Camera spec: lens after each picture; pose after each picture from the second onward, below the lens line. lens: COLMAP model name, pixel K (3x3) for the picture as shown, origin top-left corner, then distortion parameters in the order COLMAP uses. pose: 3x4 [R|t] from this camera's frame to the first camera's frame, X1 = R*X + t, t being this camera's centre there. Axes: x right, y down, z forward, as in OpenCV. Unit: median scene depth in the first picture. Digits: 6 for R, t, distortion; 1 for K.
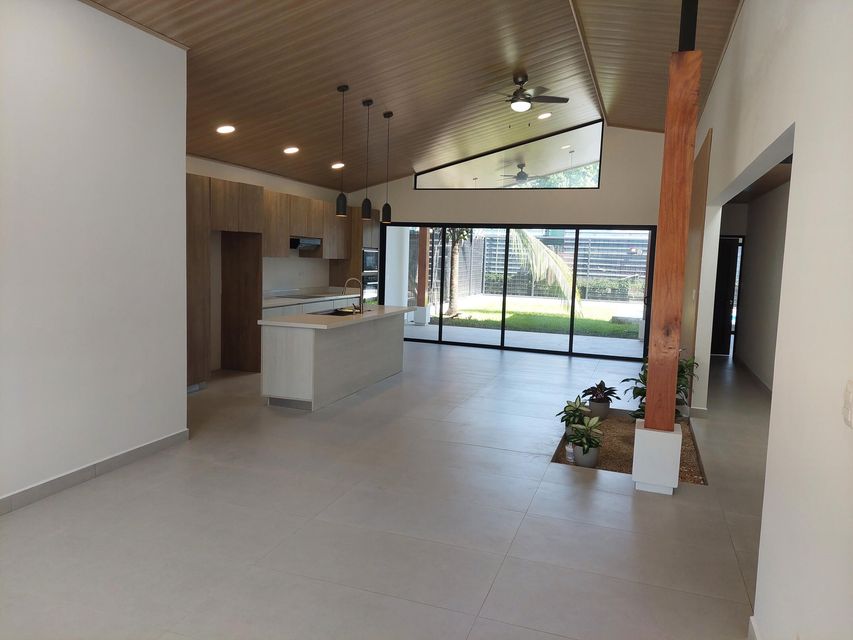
lens RADIAL K [[613.6, 0, 426.5], [0, 613.6, 320.0], [0, 0, 1]] dist [0.002954, 0.000723]
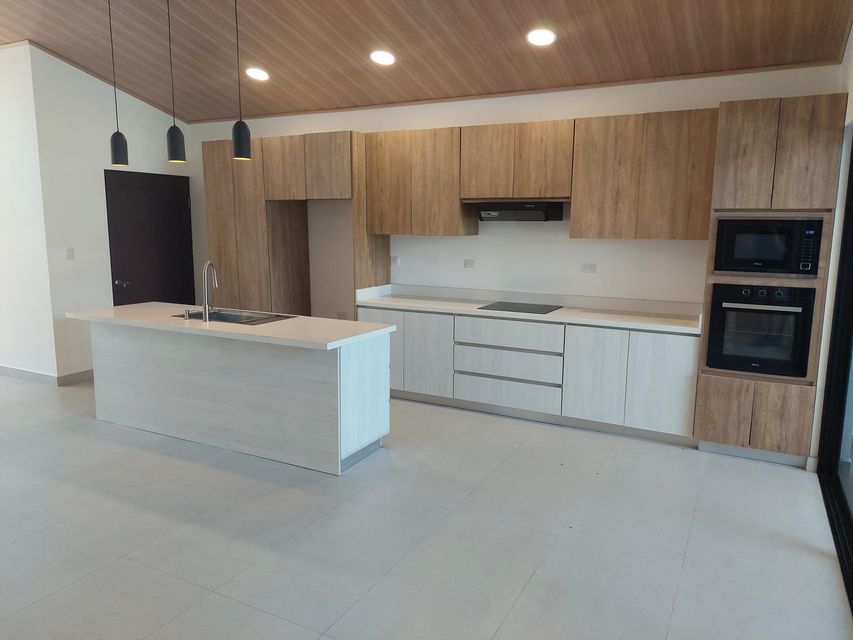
lens RADIAL K [[613.6, 0, 426.5], [0, 613.6, 320.0], [0, 0, 1]] dist [0.002954, 0.000723]
pose [[-0.139786, 0.124283, -0.982351, 0.385754], [-0.117953, 0.982937, 0.141142, -0.107100], [0.983131, 0.135601, -0.122742, 1.101676]]
